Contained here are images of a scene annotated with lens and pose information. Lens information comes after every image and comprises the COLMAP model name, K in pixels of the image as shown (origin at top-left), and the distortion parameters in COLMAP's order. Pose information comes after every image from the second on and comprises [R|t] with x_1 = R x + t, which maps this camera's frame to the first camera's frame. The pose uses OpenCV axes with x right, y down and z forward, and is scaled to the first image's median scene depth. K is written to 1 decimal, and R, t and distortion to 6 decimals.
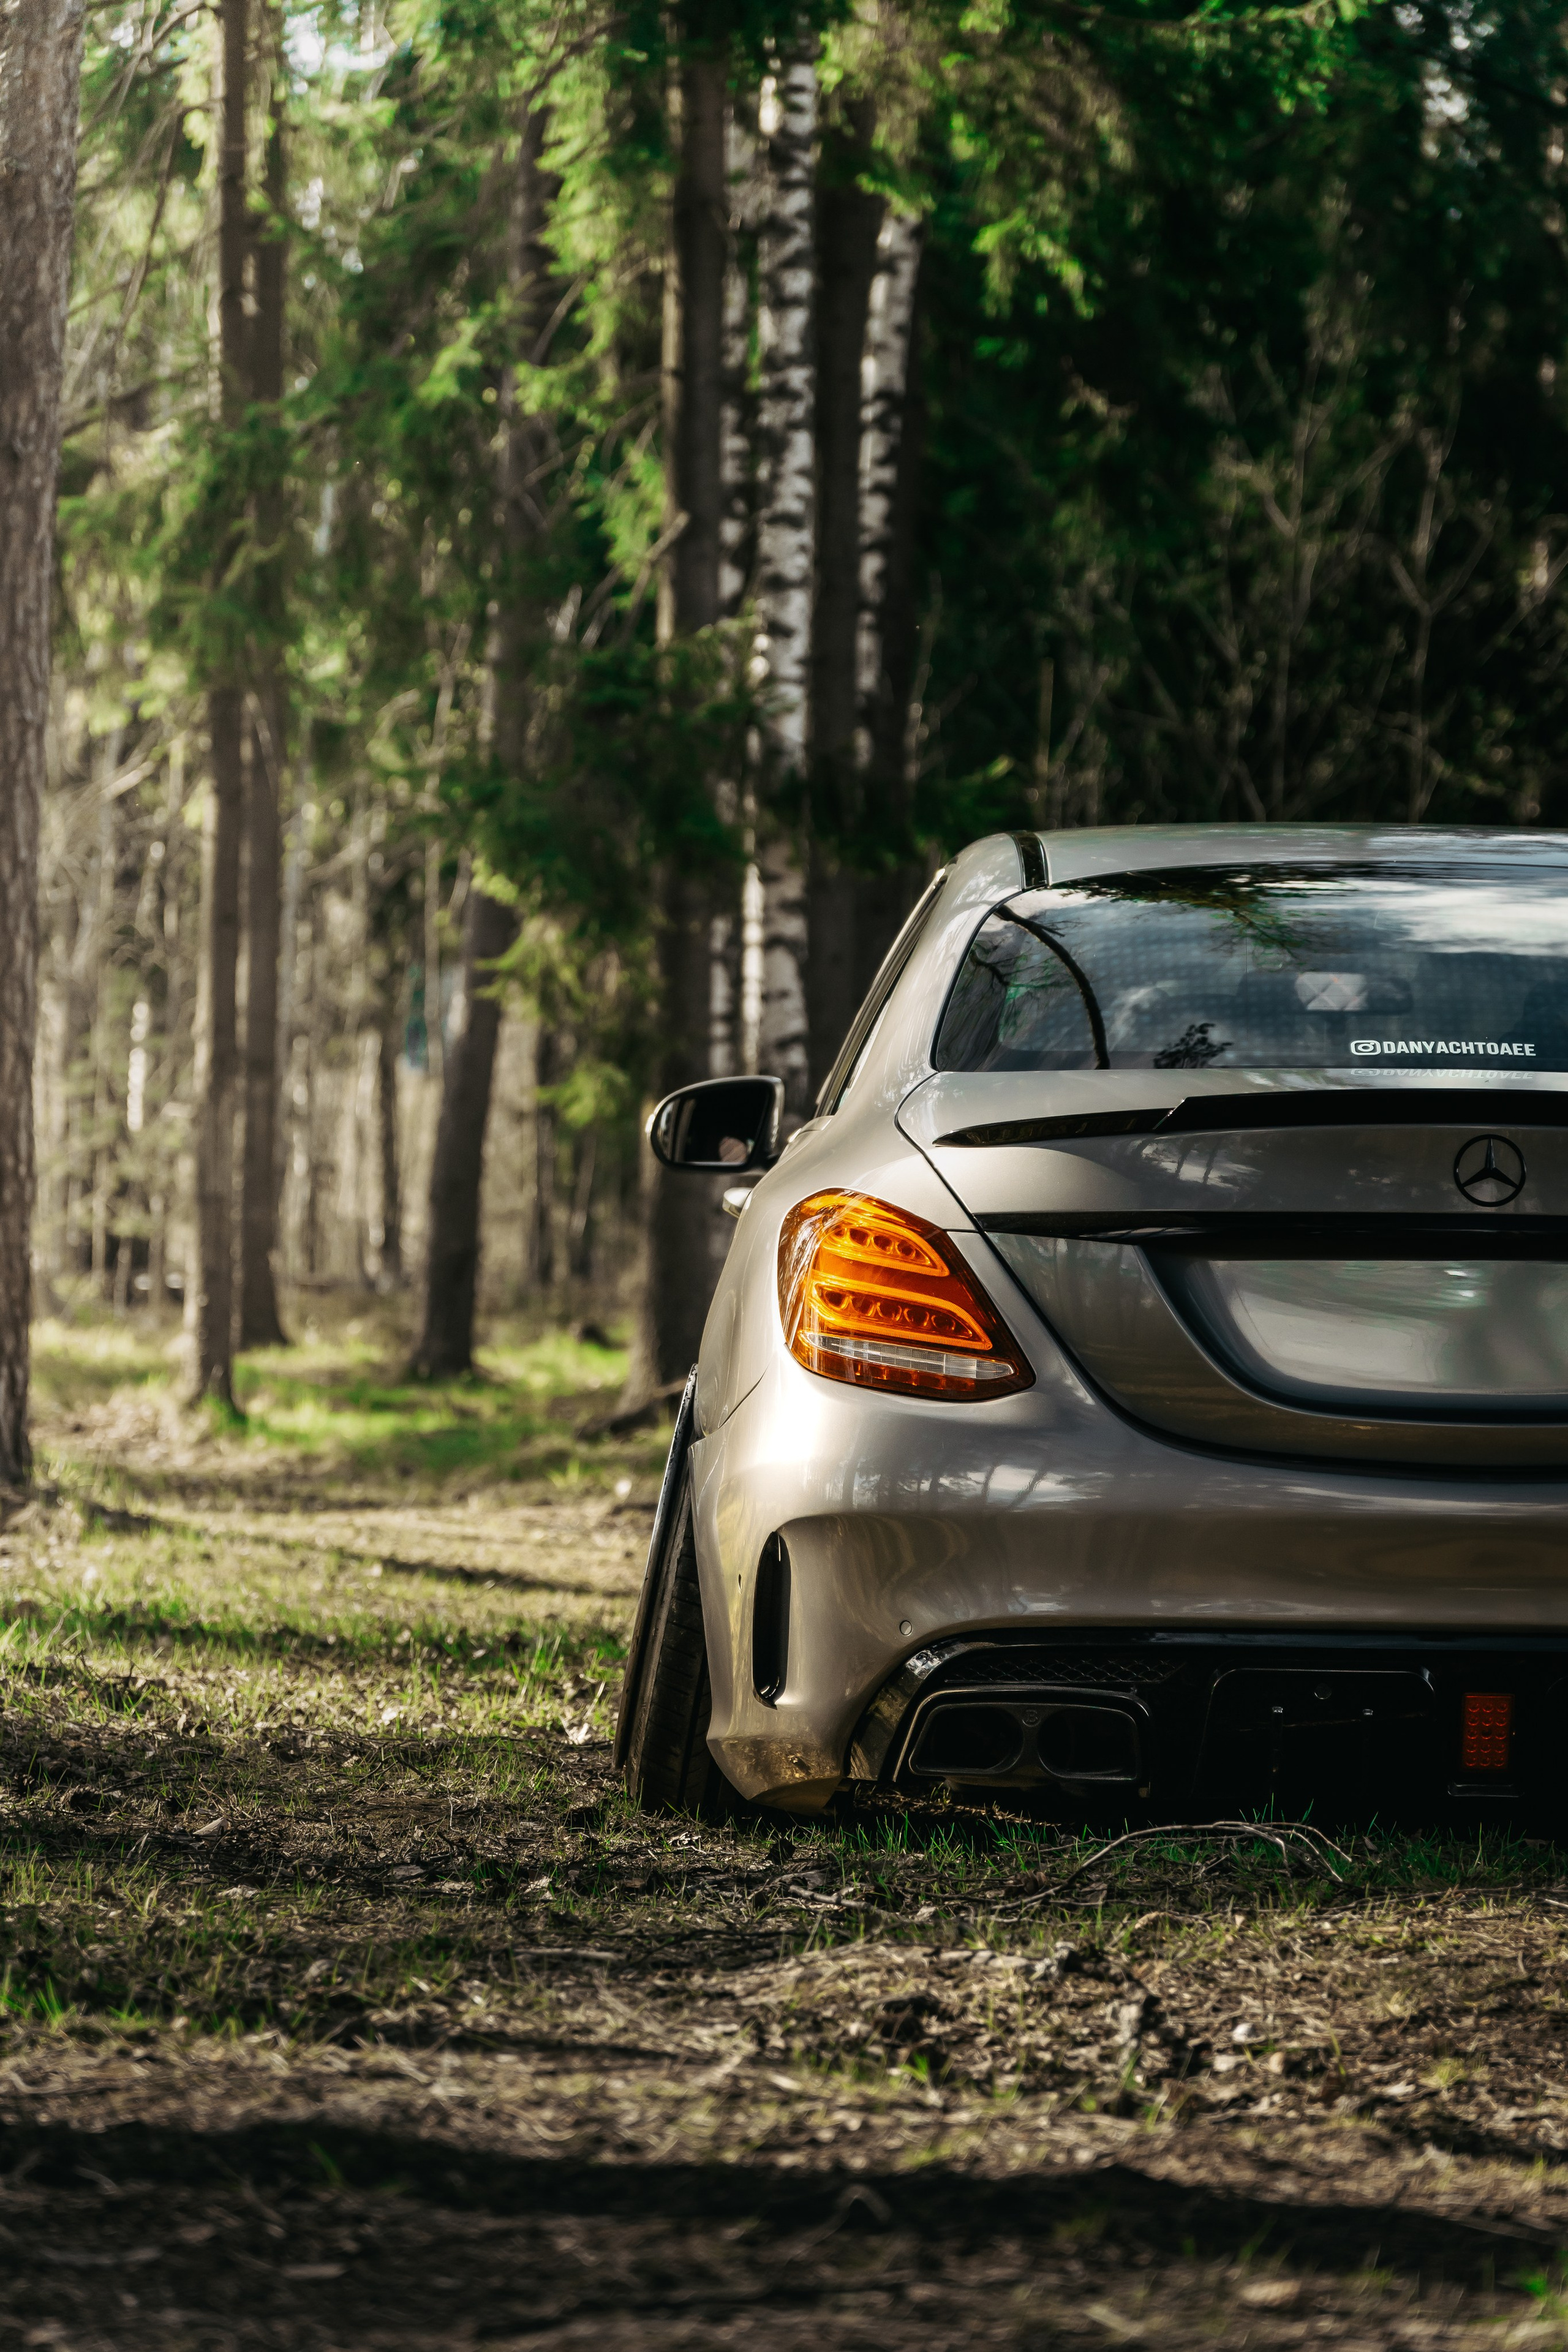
lens RADIAL K [[6808.7, 0, 784.0], [0, 6808.7, 1176.0], [0, 0, 1]] dist [0.066772, -0.286312]
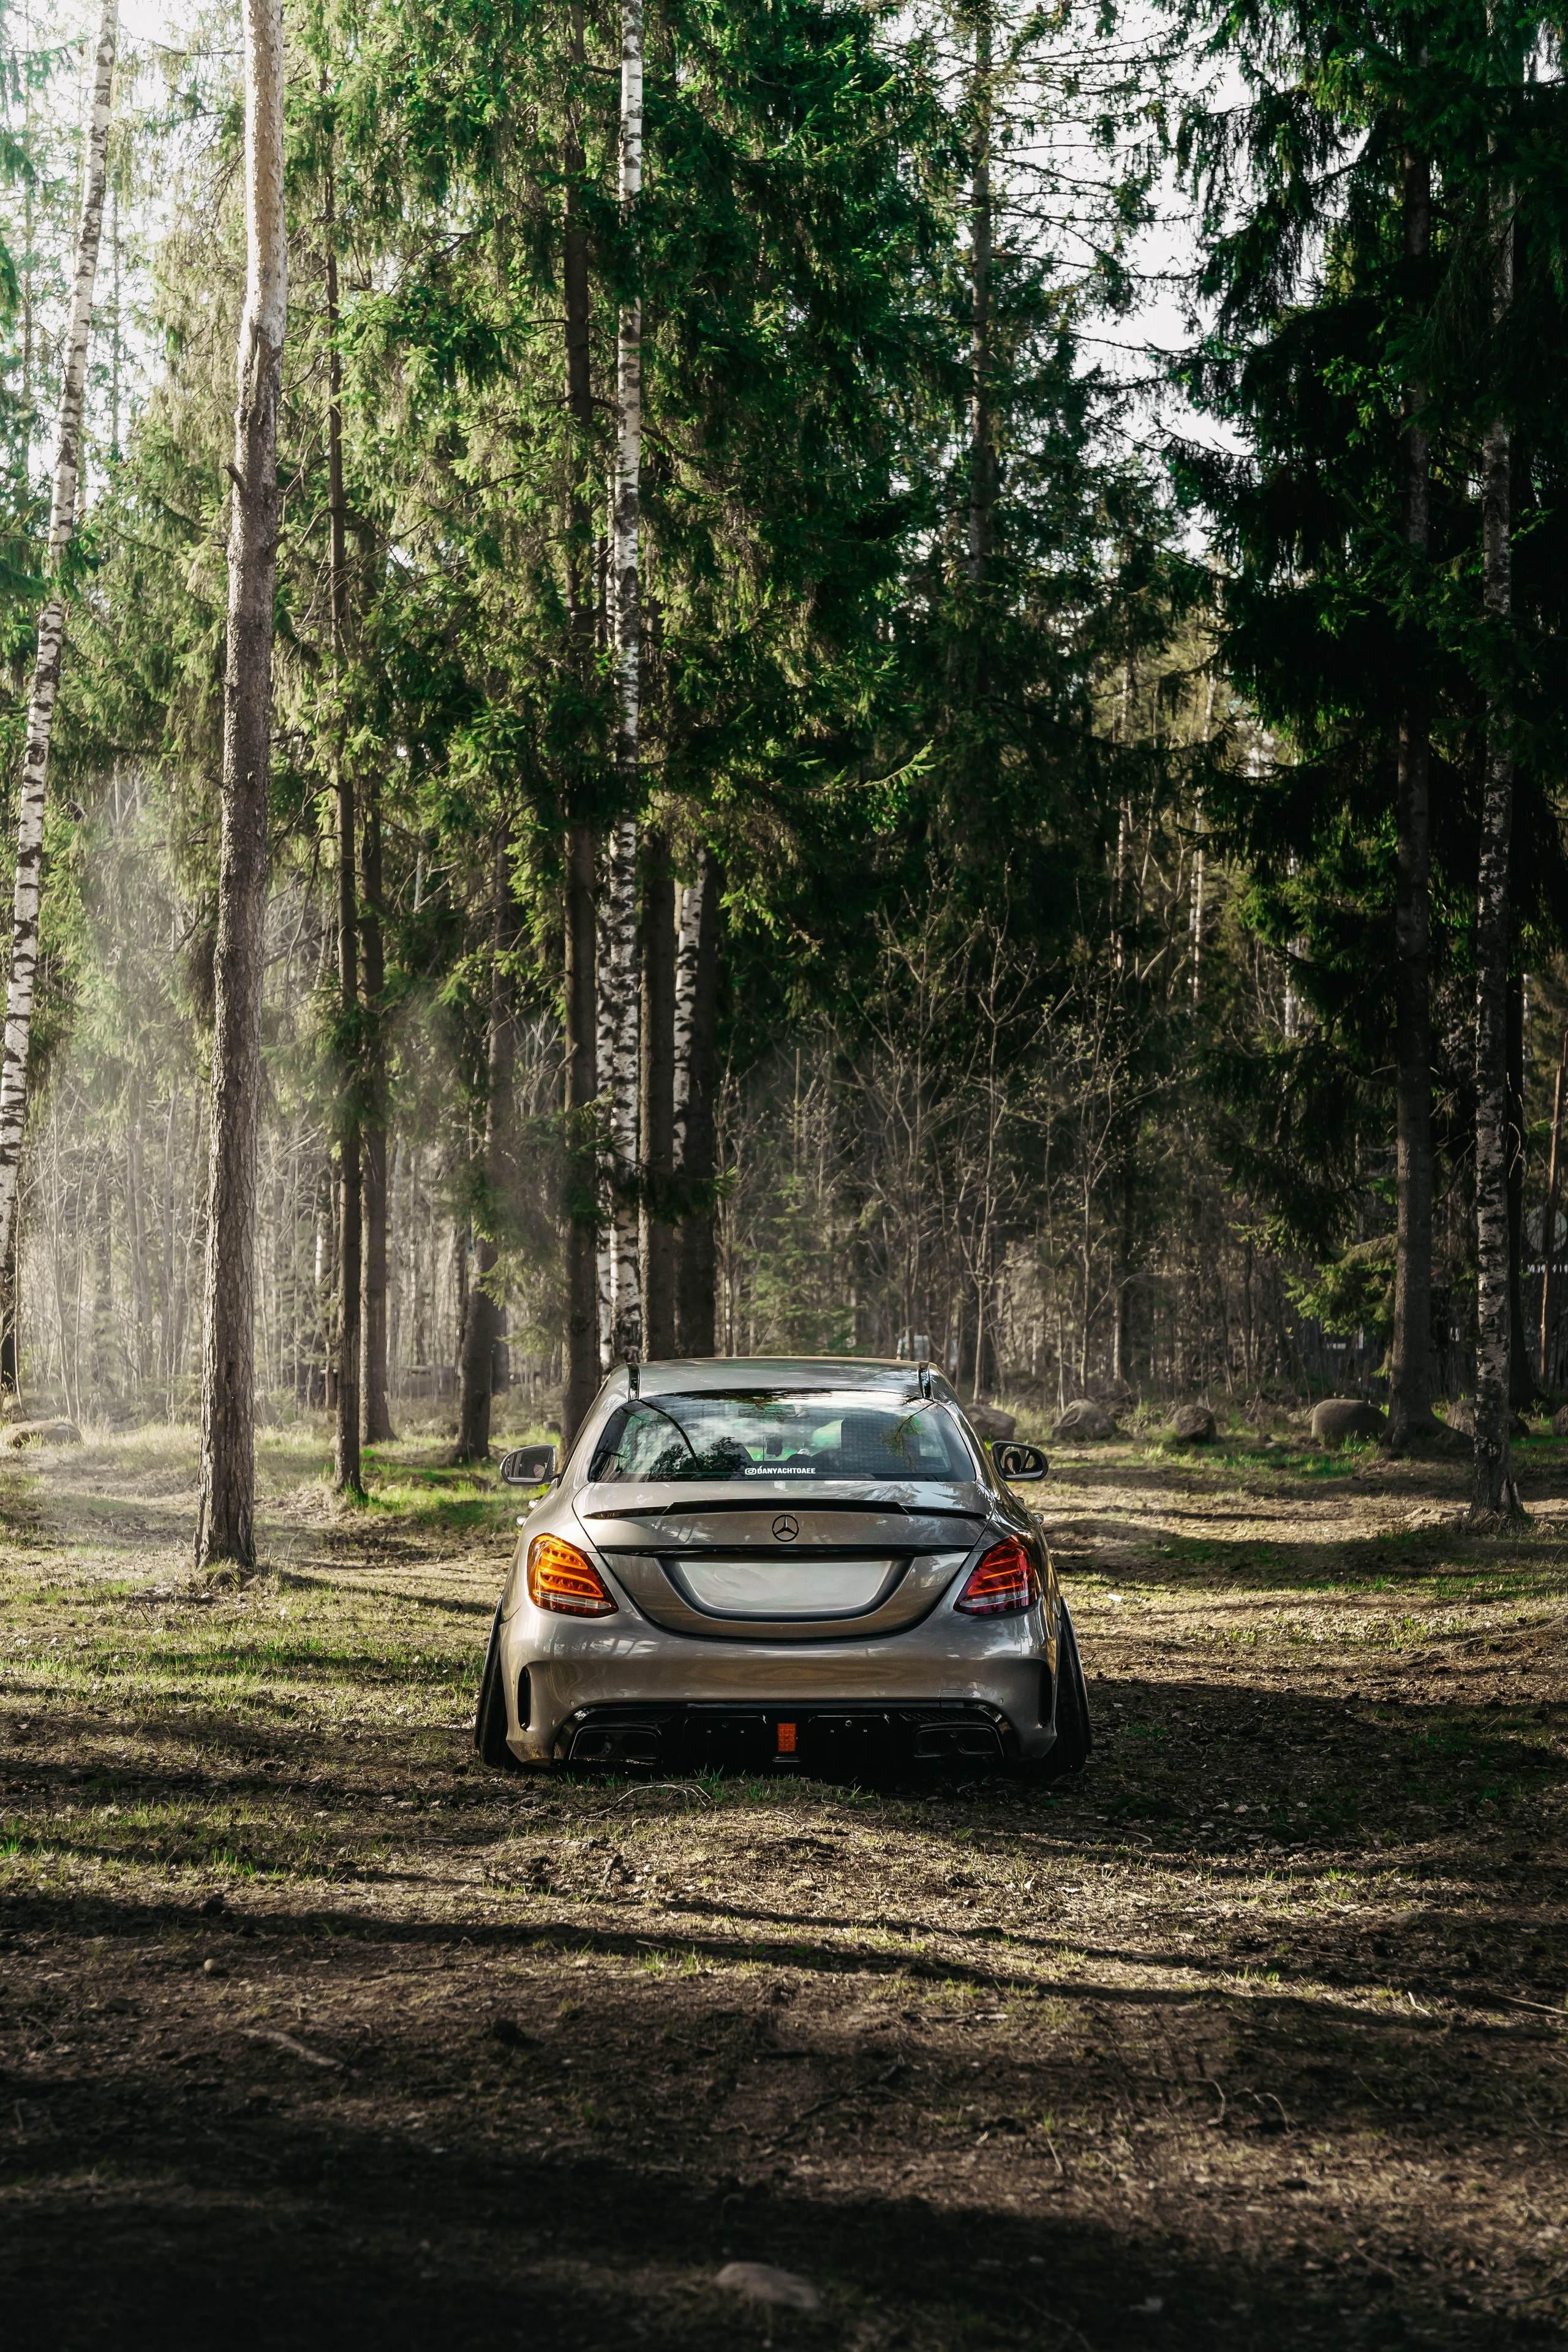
lens RADIAL K [[4343.8, 0, 784.0], [0, 4343.8, 1176.0], [0, 0, 1]] dist [0.041416, 0.099506]
pose [[0.999776, -0.019526, 0.008223, 0.084472], [0.019568, 0.999796, -0.005087, -0.121343], [-0.008122, 0.005247, 0.999953, -0.663566]]
